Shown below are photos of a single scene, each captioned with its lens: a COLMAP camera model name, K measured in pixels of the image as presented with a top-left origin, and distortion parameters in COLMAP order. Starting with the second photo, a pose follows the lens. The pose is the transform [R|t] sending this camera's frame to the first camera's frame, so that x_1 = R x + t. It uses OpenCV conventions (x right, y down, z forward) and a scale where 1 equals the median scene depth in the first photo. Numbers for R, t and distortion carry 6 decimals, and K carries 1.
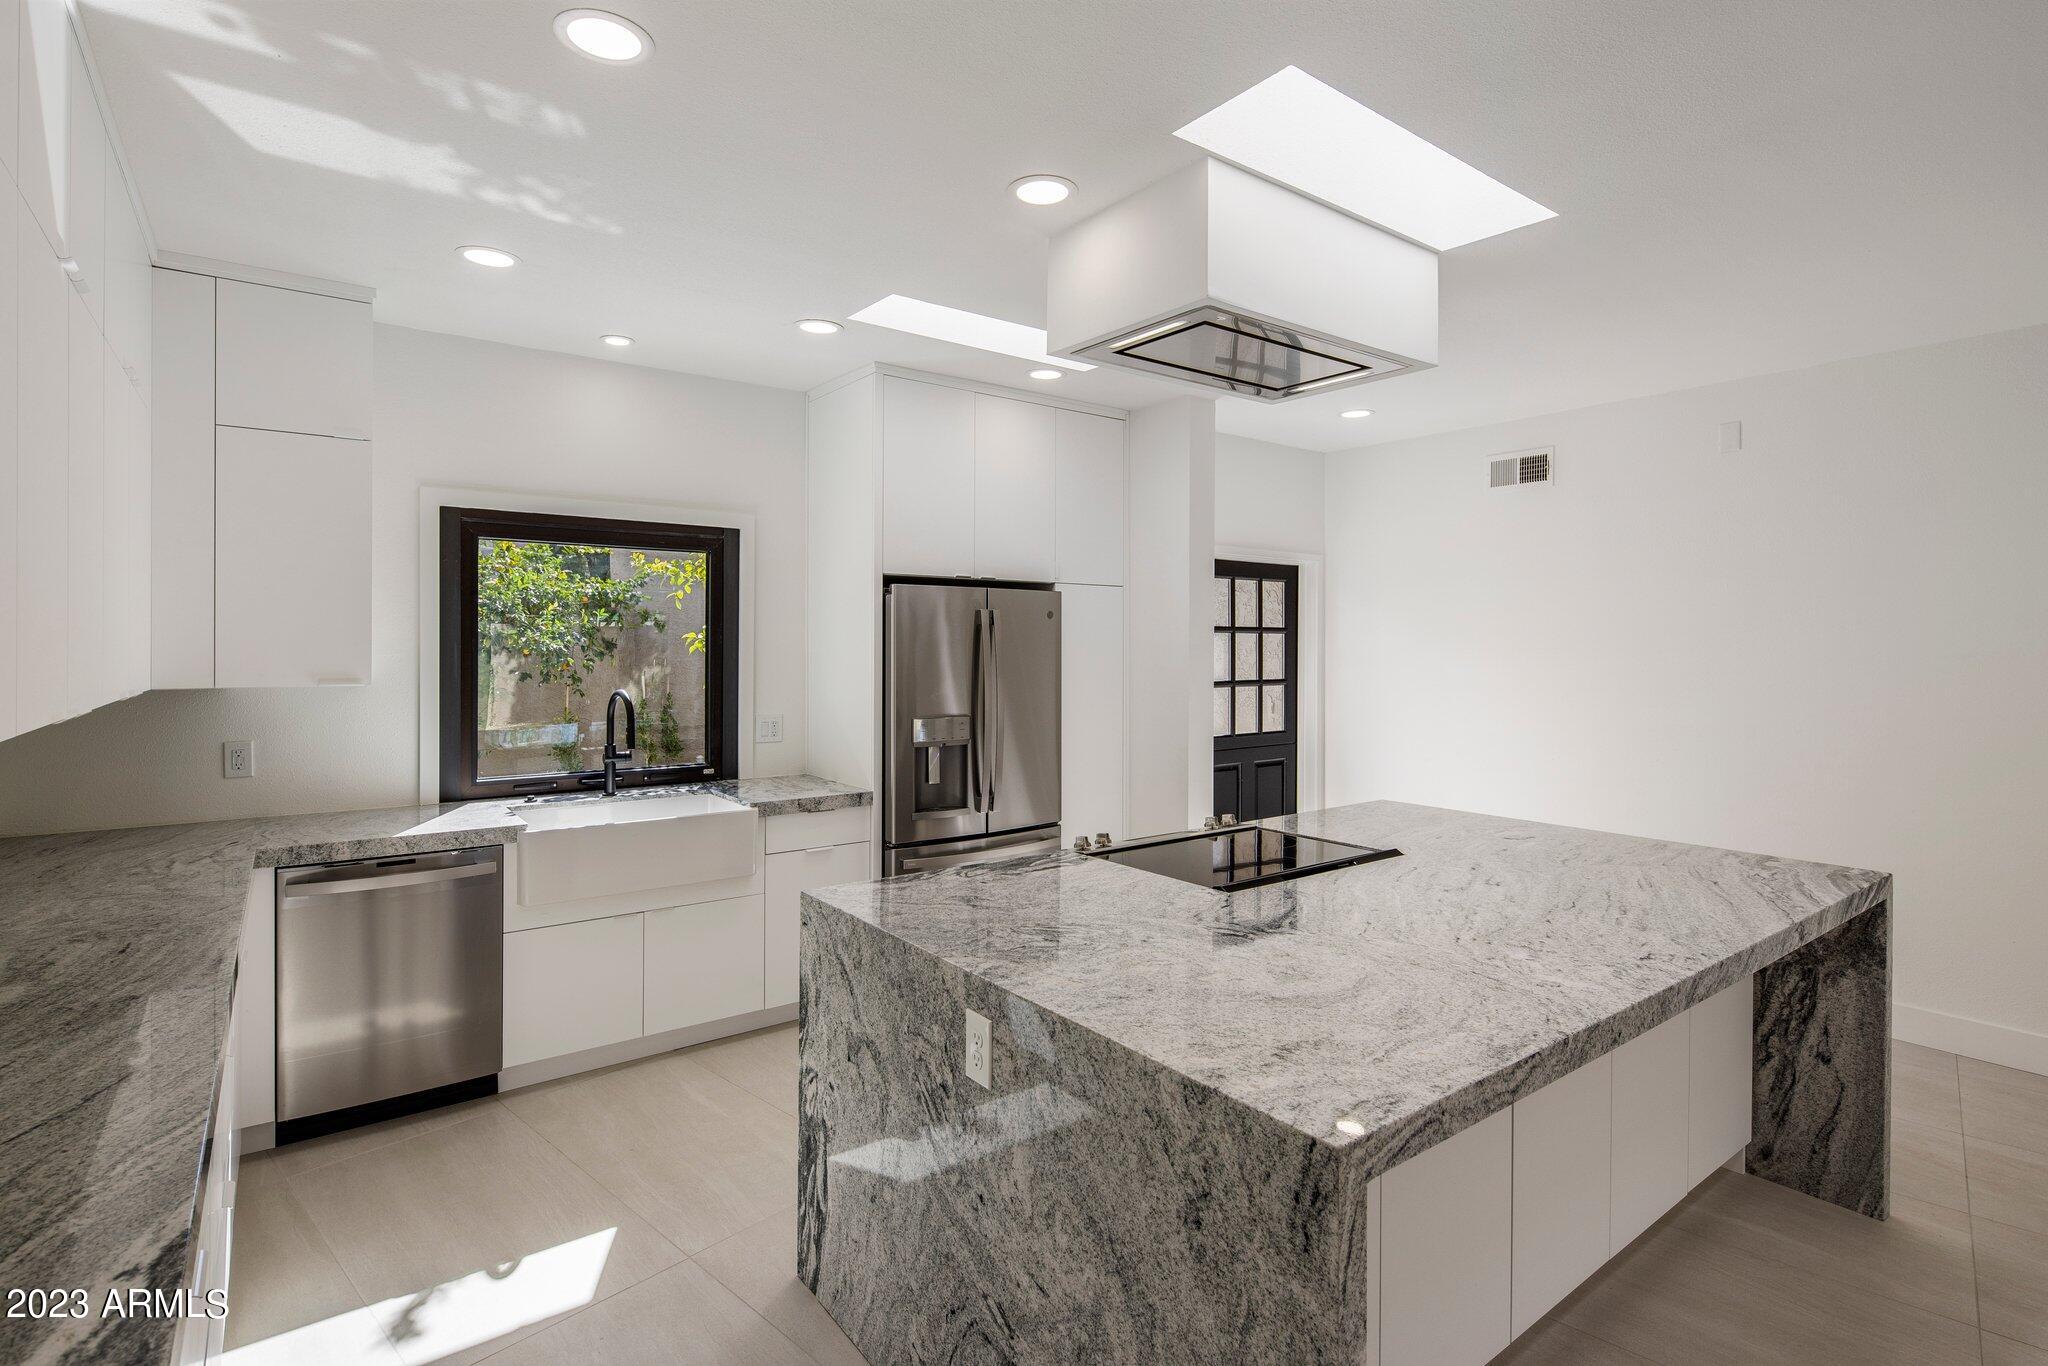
lens RADIAL K [[988.1, 0, 1023.5], [0, 988.1, 636.2], [0, 0, 1]] dist [-0.000314, -0.000081]
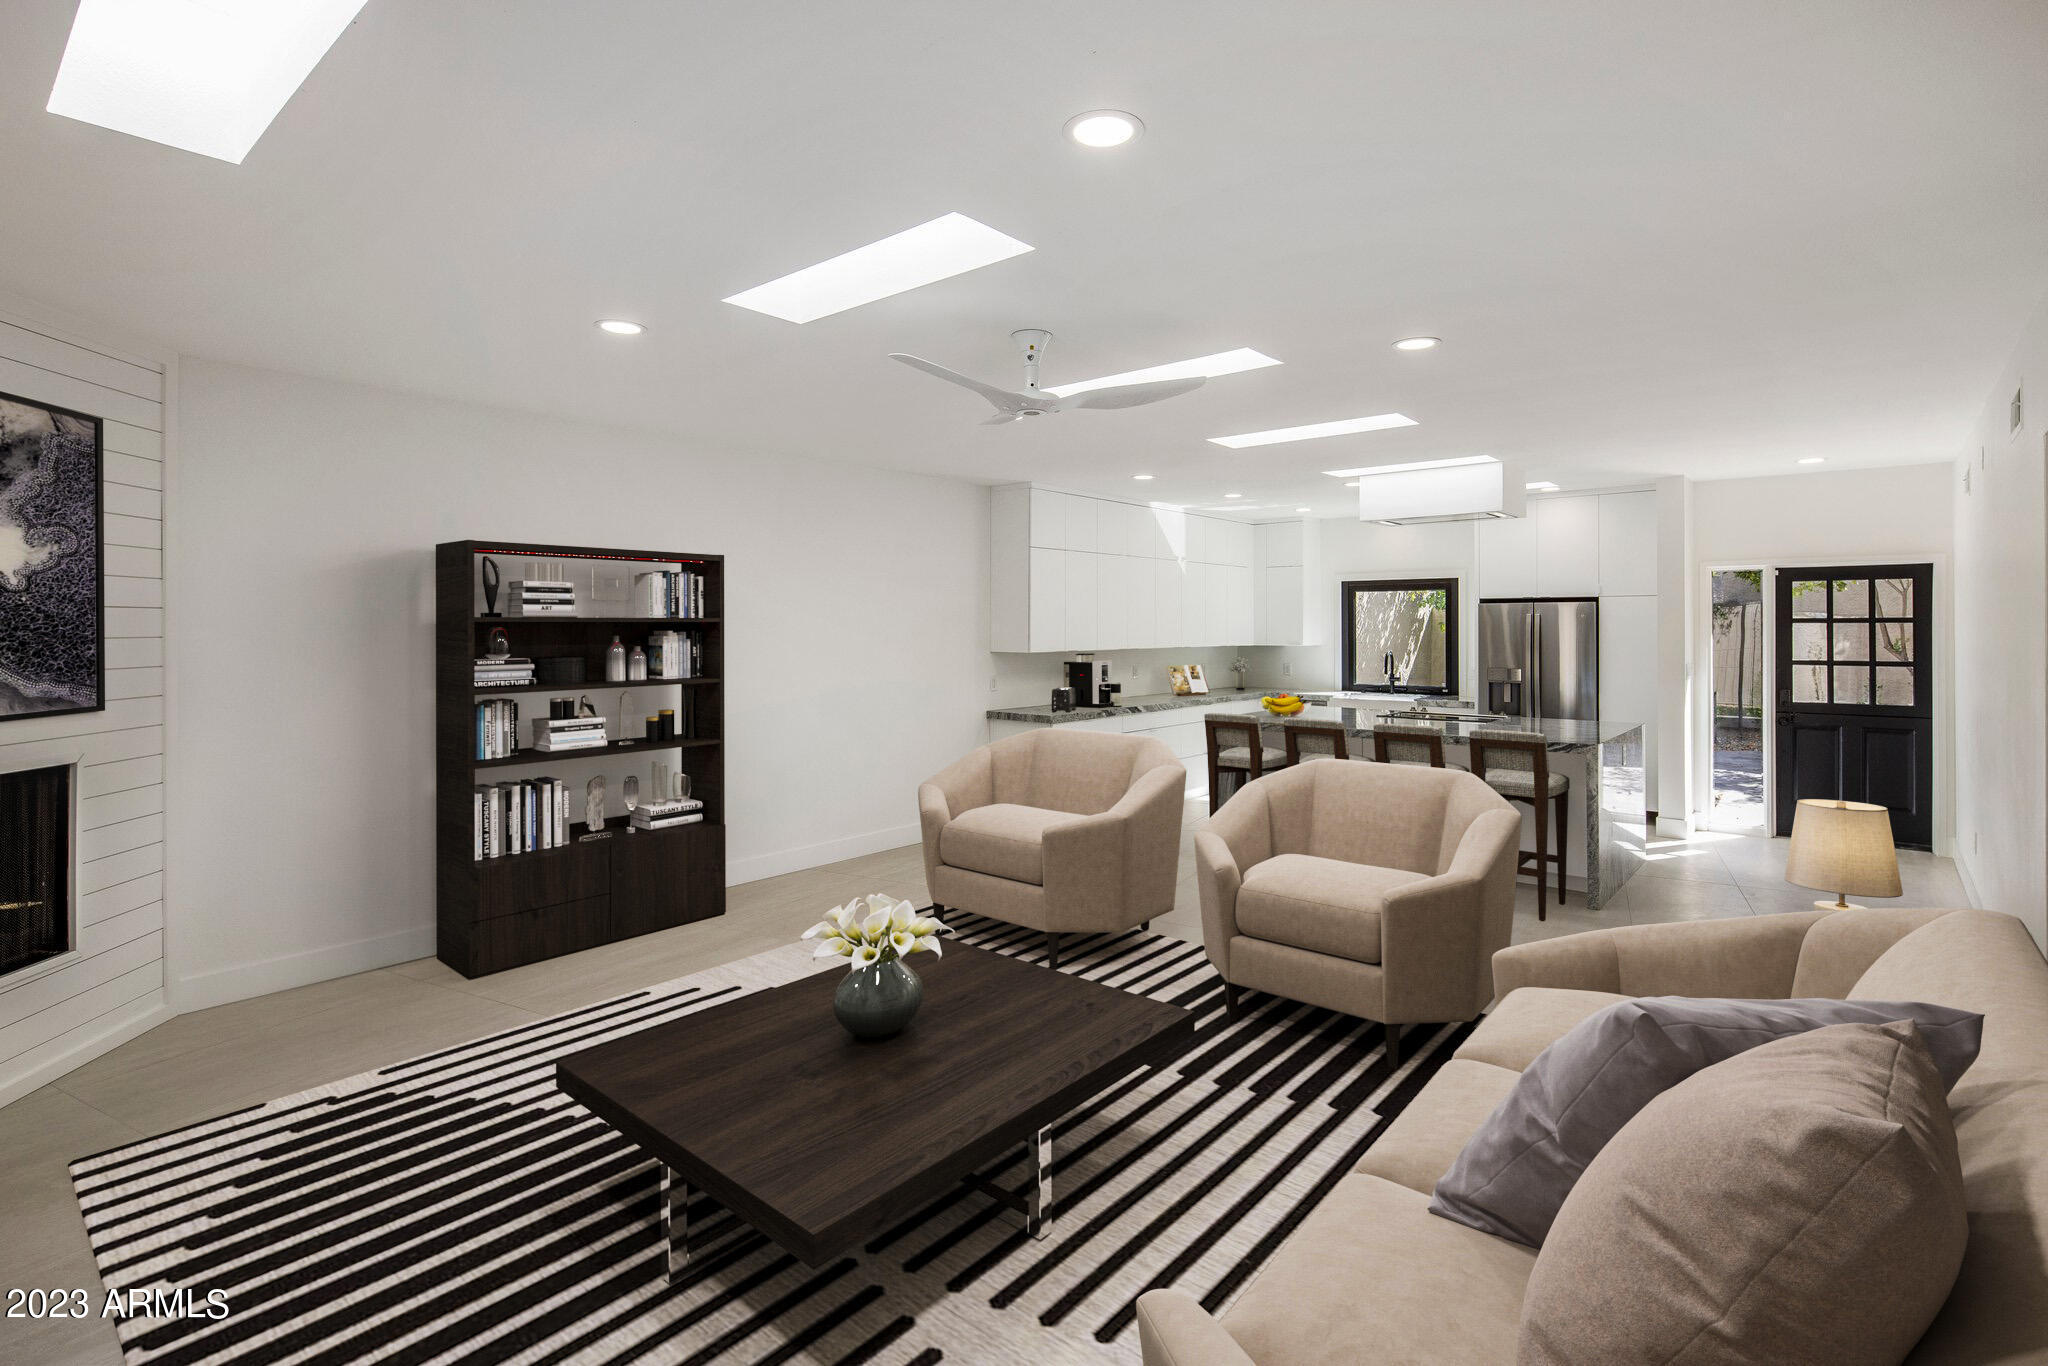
lens RADIAL K [[988.1, 0, 1023.5], [0, 988.1, 636.2], [0, 0, 1]] dist [-0.000314, -0.000081]
pose [[0.219118, 0.002536, -0.975695, 1.267356], [0.005417, 0.999978, 0.003816, 0.002696], [0.975683, -0.006121, 0.219099, -0.300673]]
